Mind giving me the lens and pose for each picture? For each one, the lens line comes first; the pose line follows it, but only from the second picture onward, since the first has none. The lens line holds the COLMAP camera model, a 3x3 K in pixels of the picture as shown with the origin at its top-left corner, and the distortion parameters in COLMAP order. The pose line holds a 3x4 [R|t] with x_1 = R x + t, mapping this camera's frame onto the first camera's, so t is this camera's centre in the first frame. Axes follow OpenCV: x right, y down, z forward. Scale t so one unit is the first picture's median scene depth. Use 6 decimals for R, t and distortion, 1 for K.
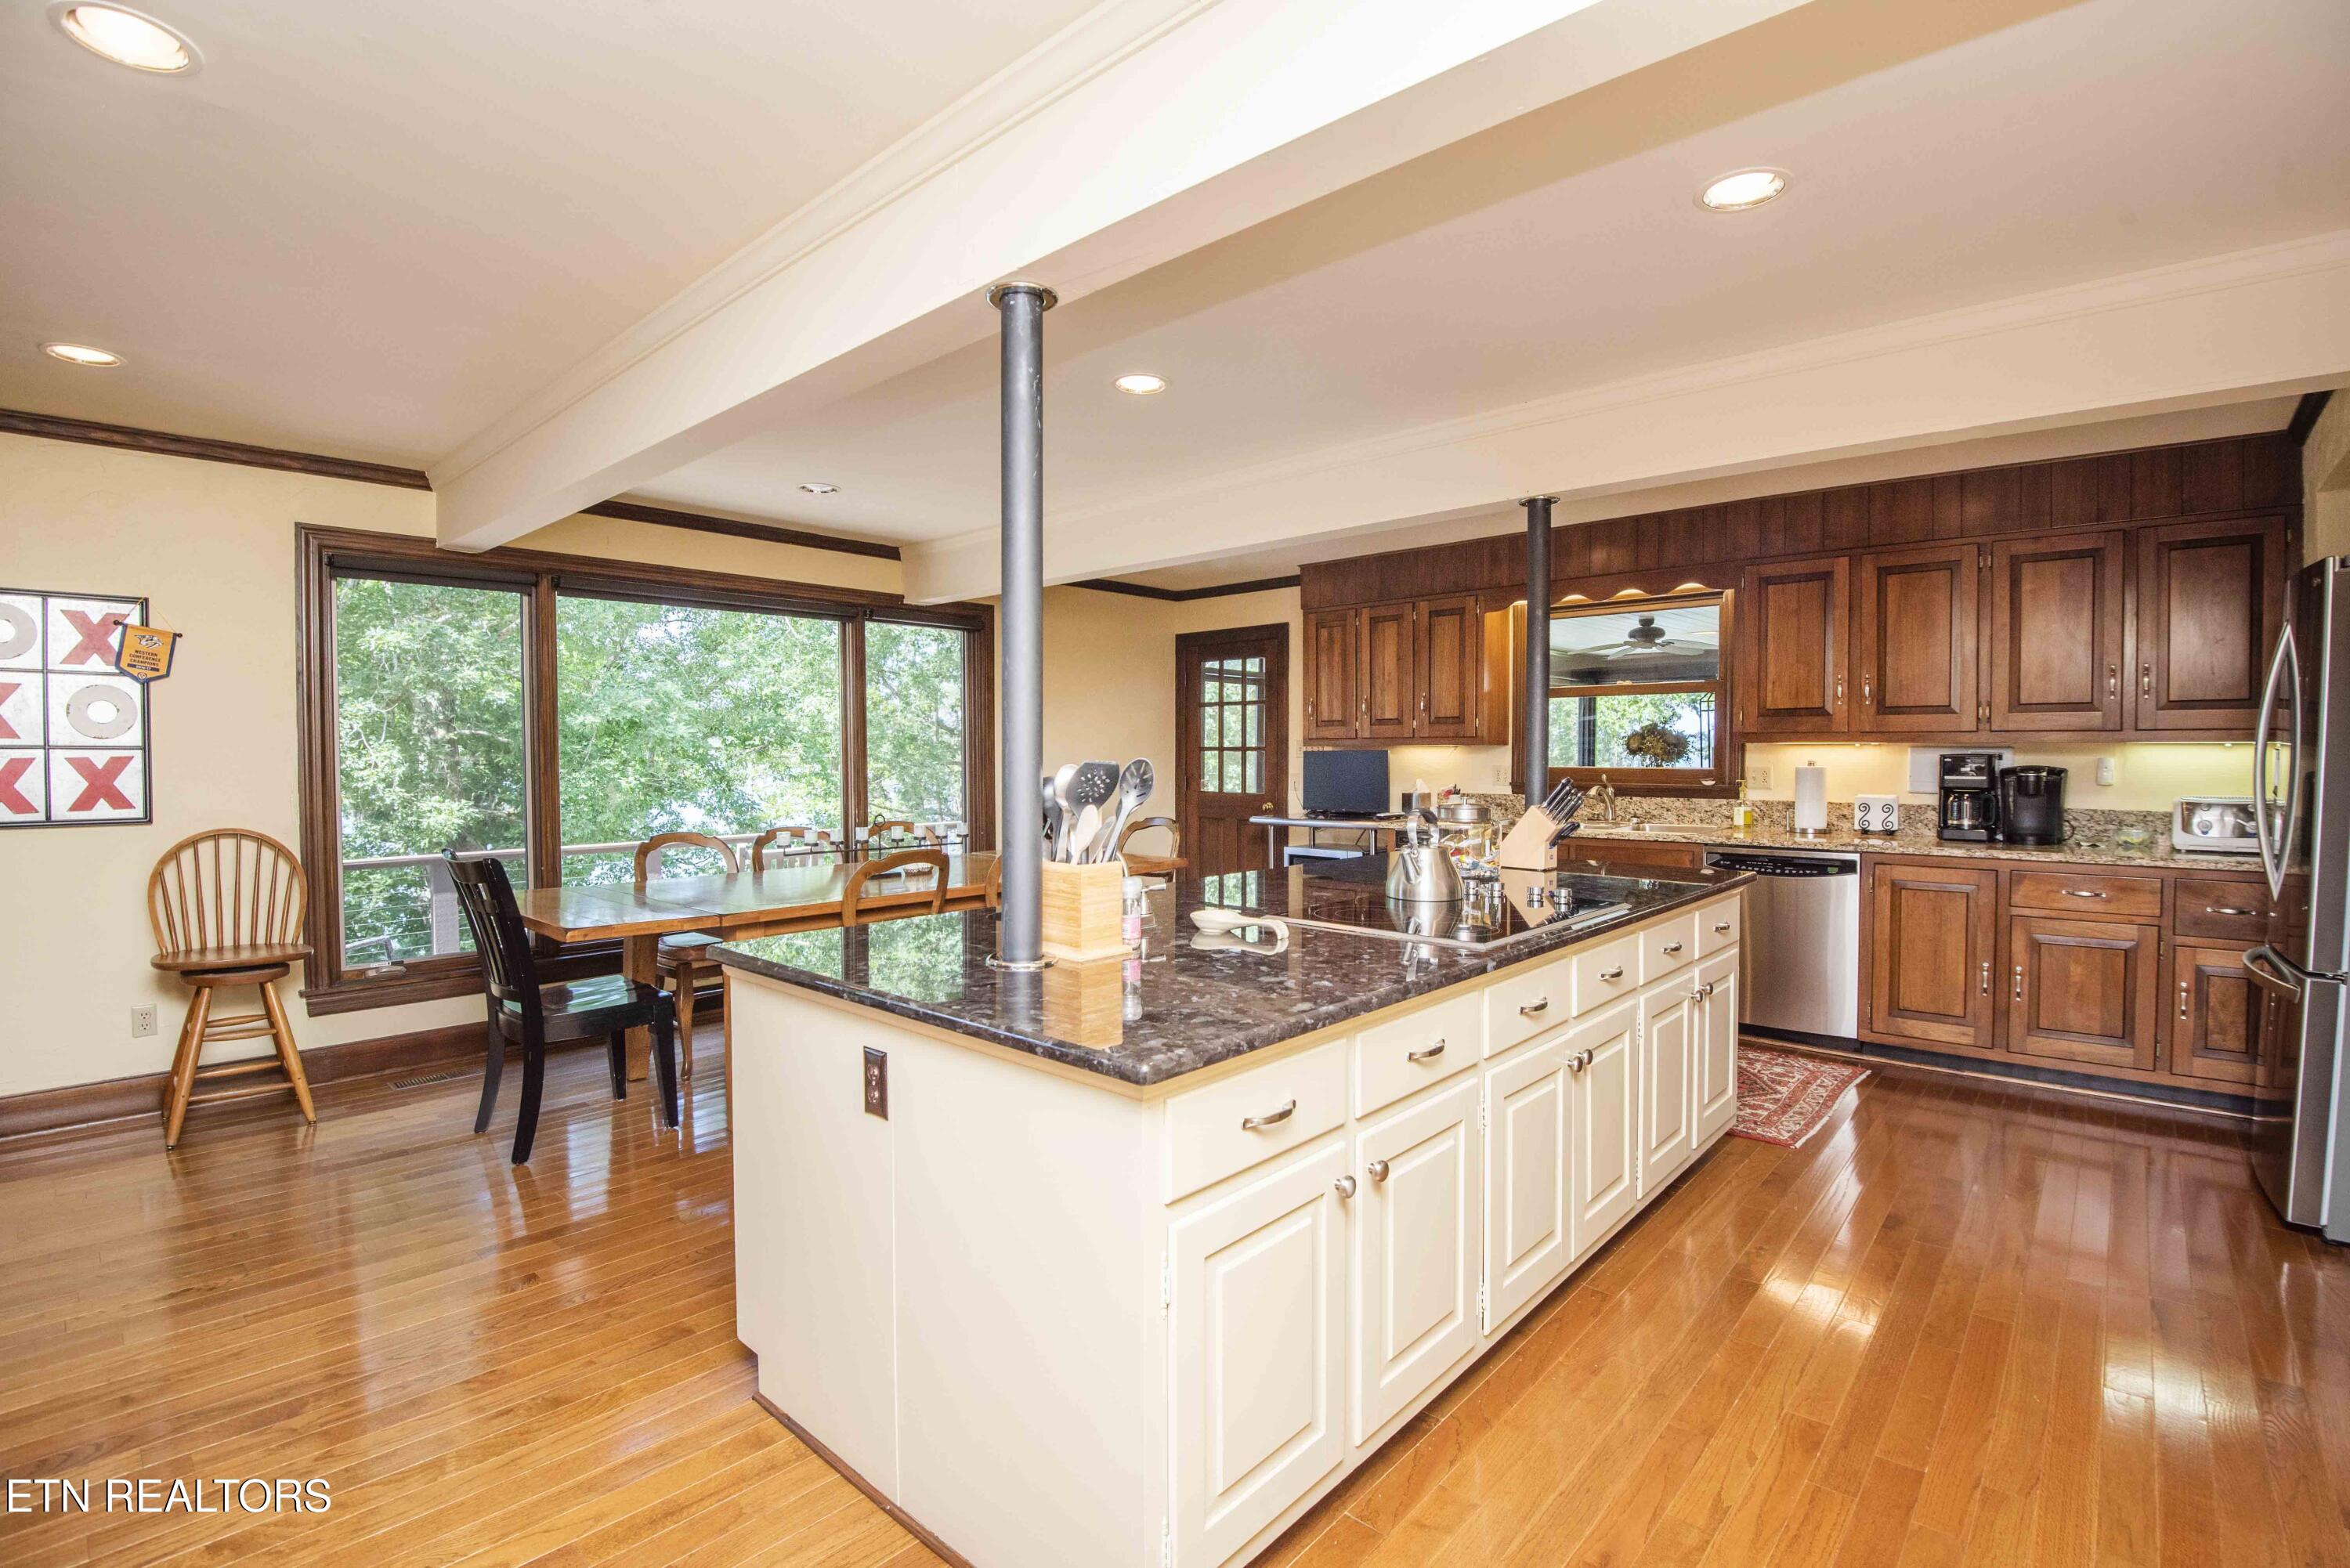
lens RADIAL K [[1082.4, 0, 1175.0], [0, 1082.4, 784.0], [0, 0, 1]] dist [-0.001342, -0.029038]
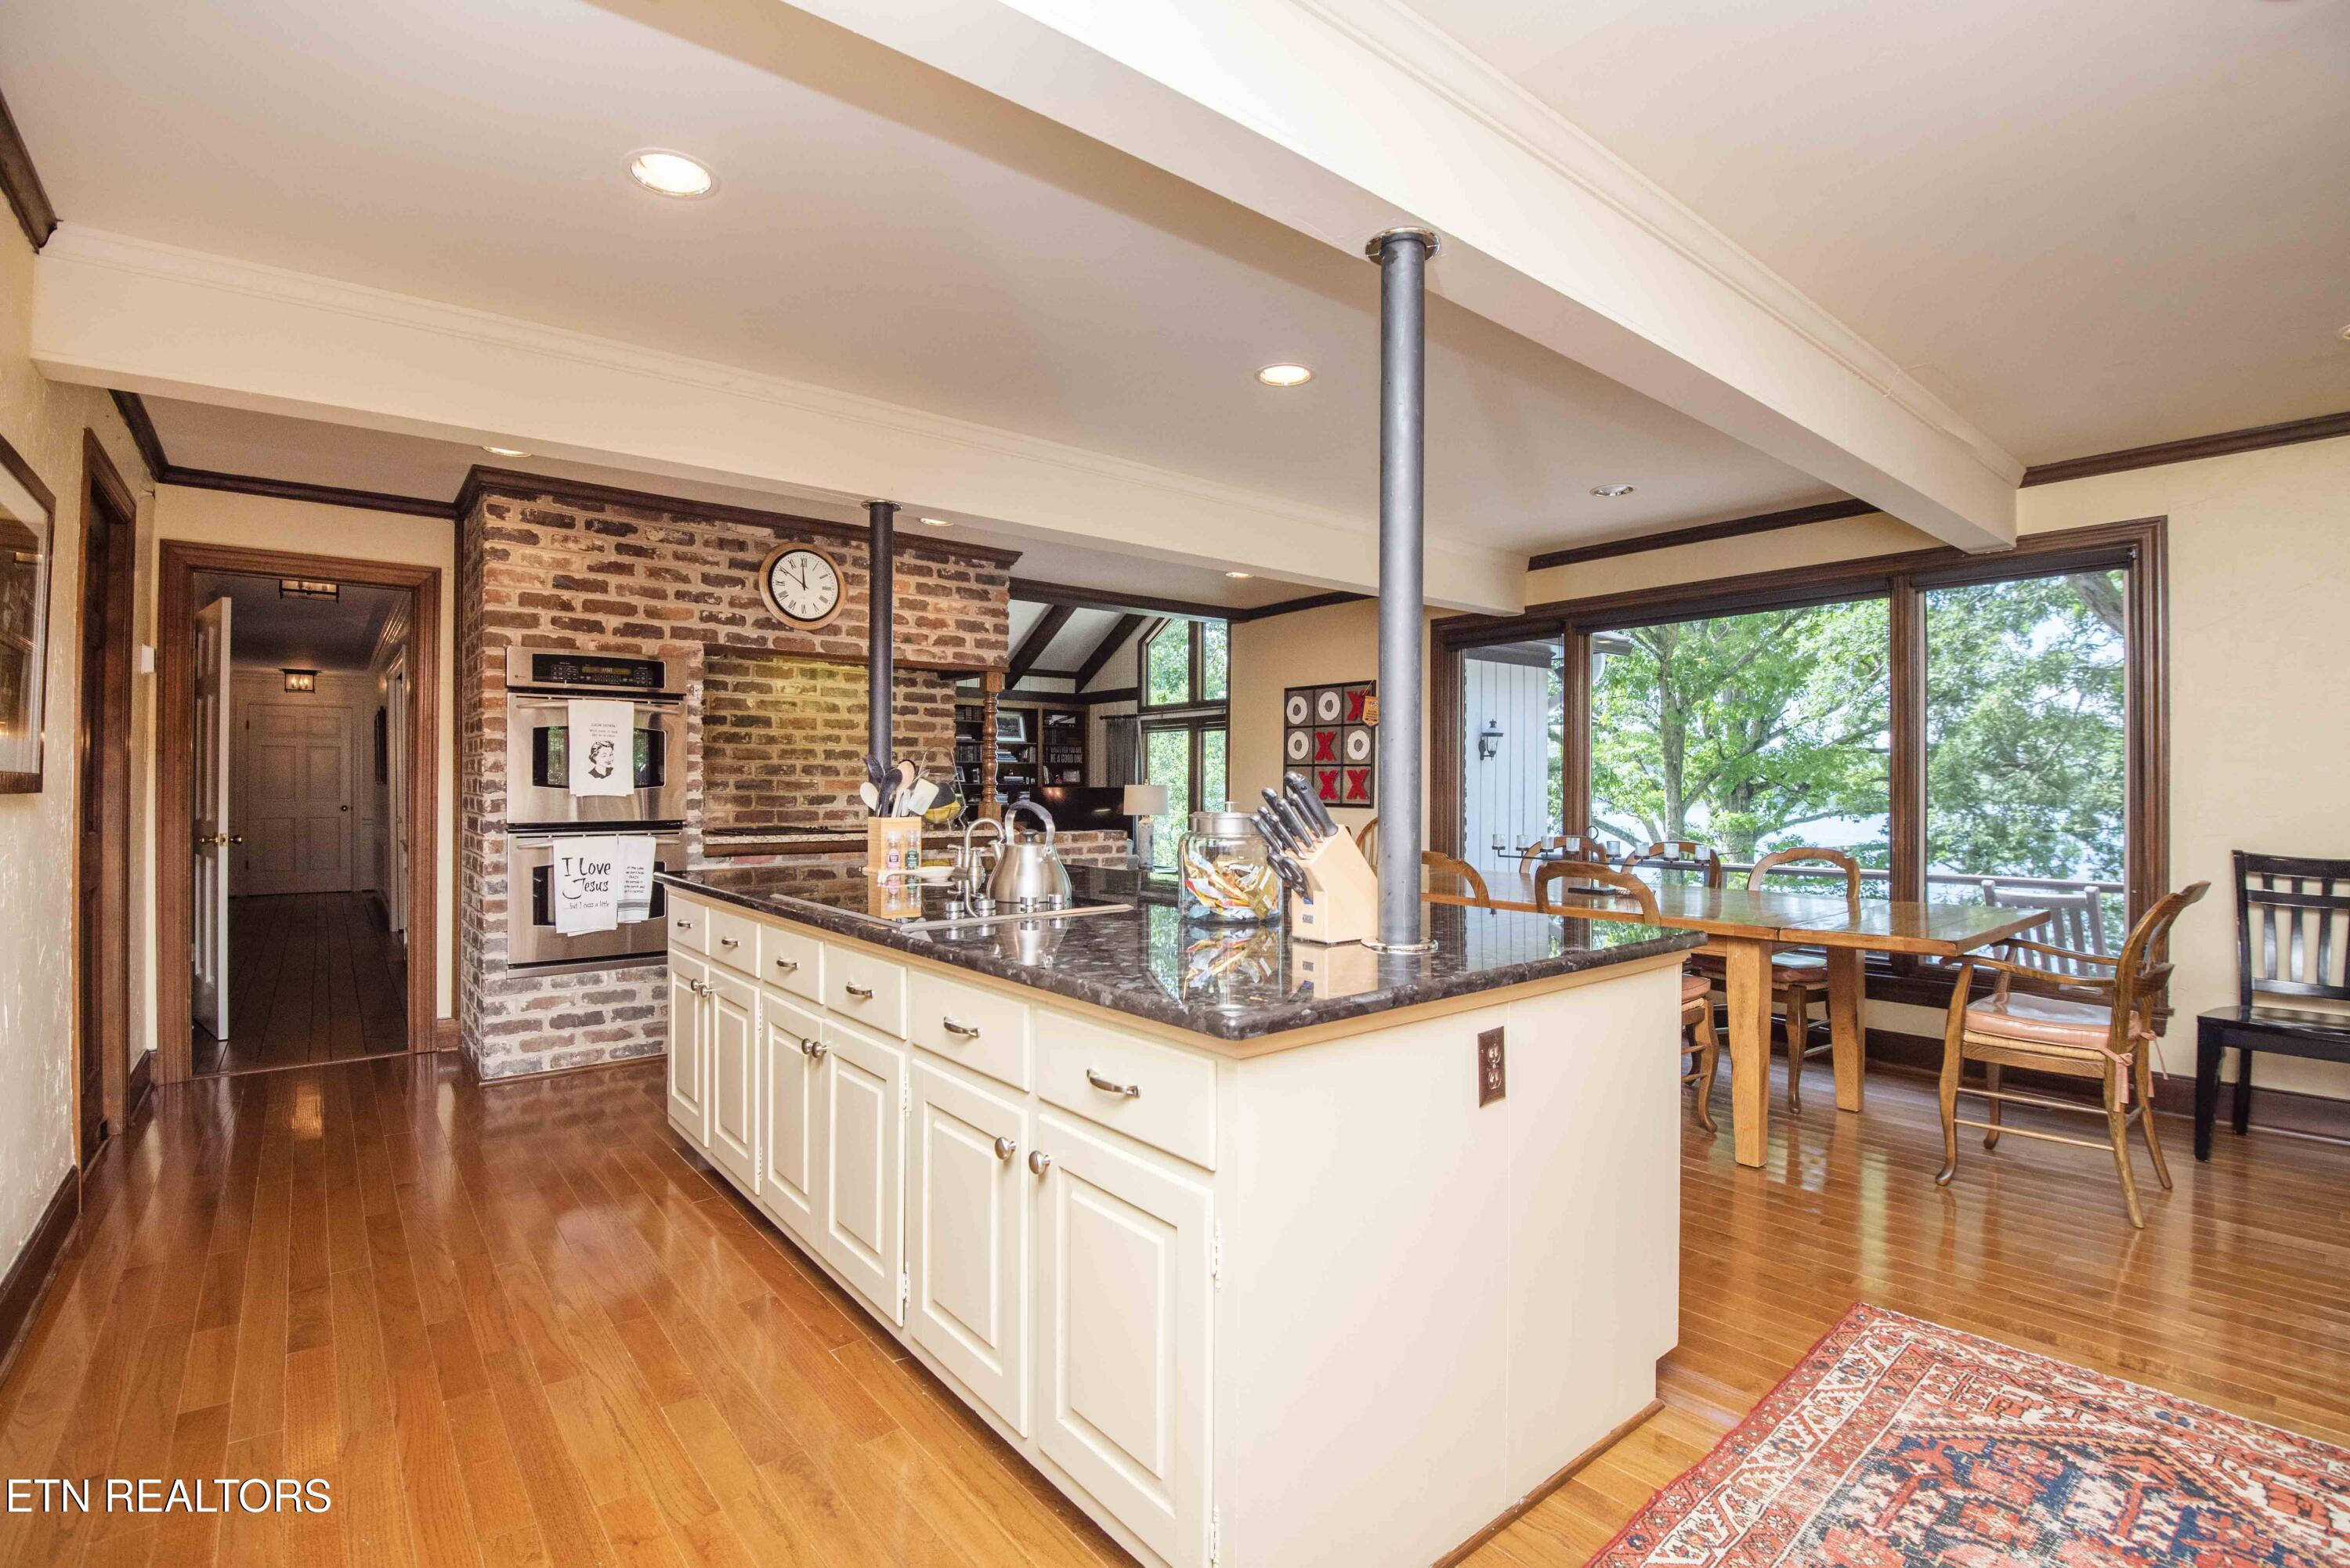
lens RADIAL K [[1074.0, 0, 1175.0], [0, 1074.0, 784.0], [0, 0, 1]] dist [0.004312, -0.045146]
pose [[-0.137944, 0.001363, -0.990439, 0.868361], [-0.029058, 0.999563, 0.005422, -0.003035], [0.990014, 0.029528, -0.137844, 0.937698]]
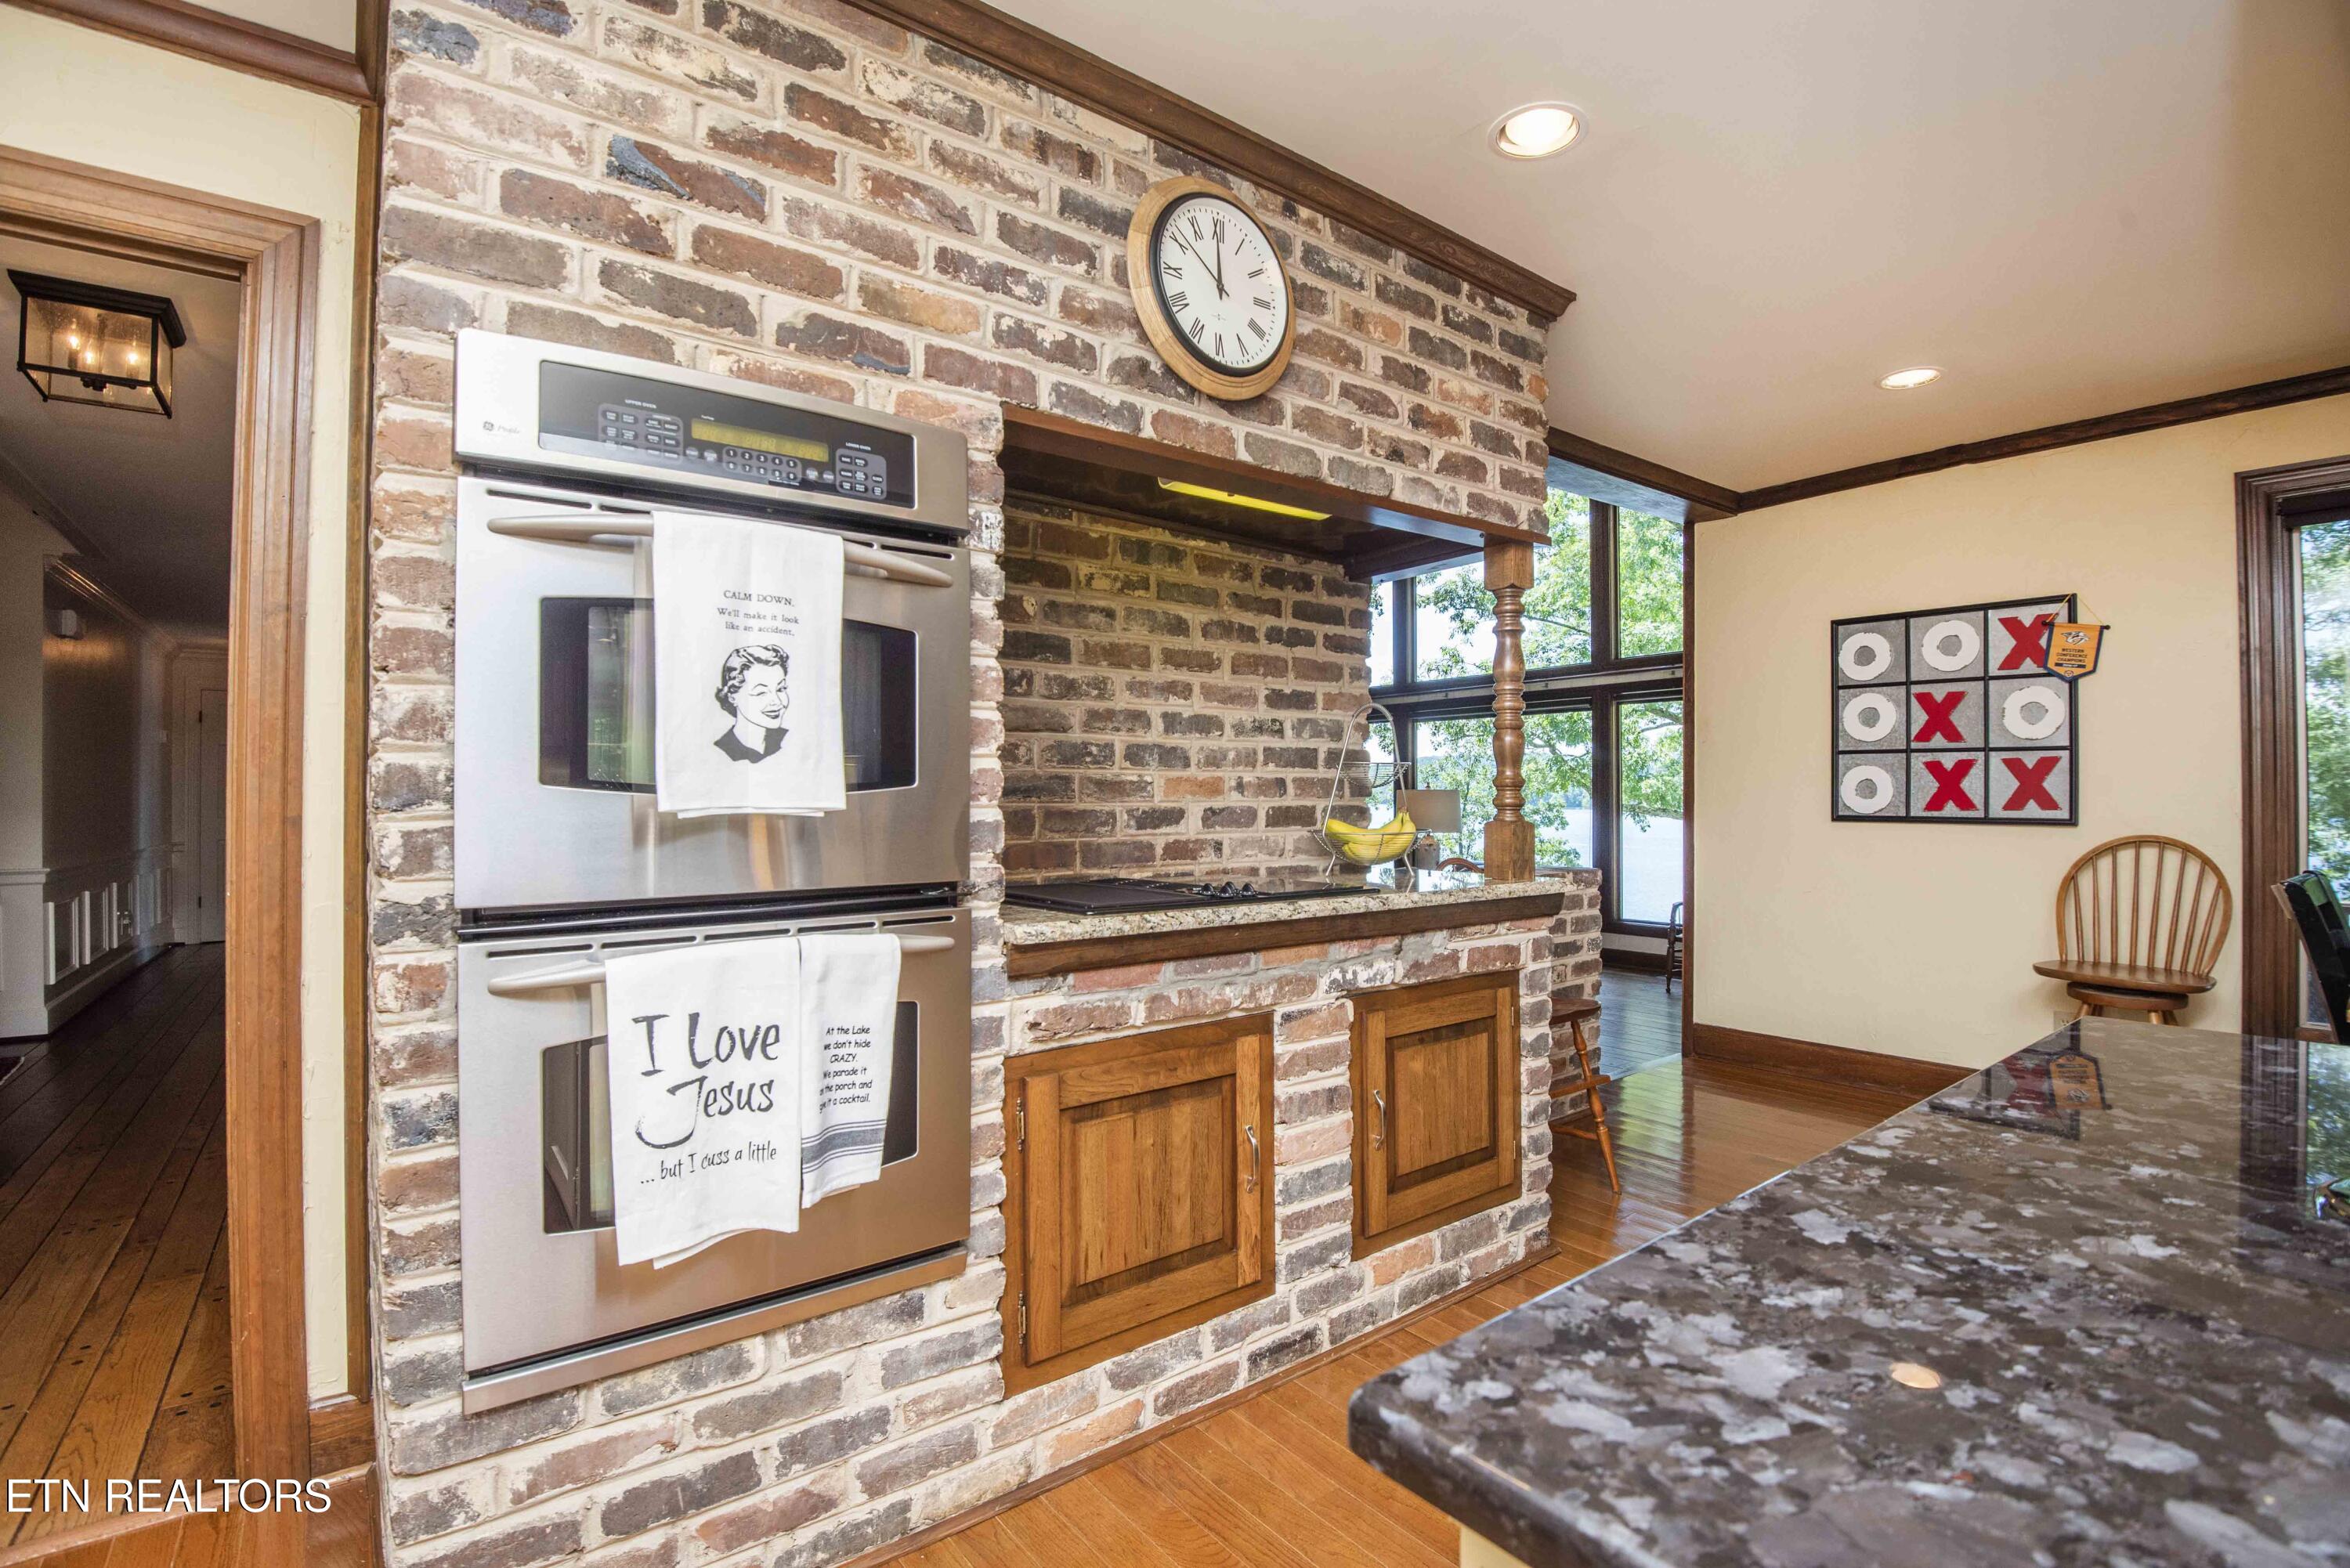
lens RADIAL K [[1082.4, 0, 1175.0], [0, 1082.4, 784.0], [0, 0, 1]] dist [-0.001342, -0.029038]
pose [[-0.172359, -0.005041, -0.985021, 0.133662], [-0.023963, 0.999712, -0.000923, 0.020121], [0.984743, 0.023445, -0.172430, 0.358926]]
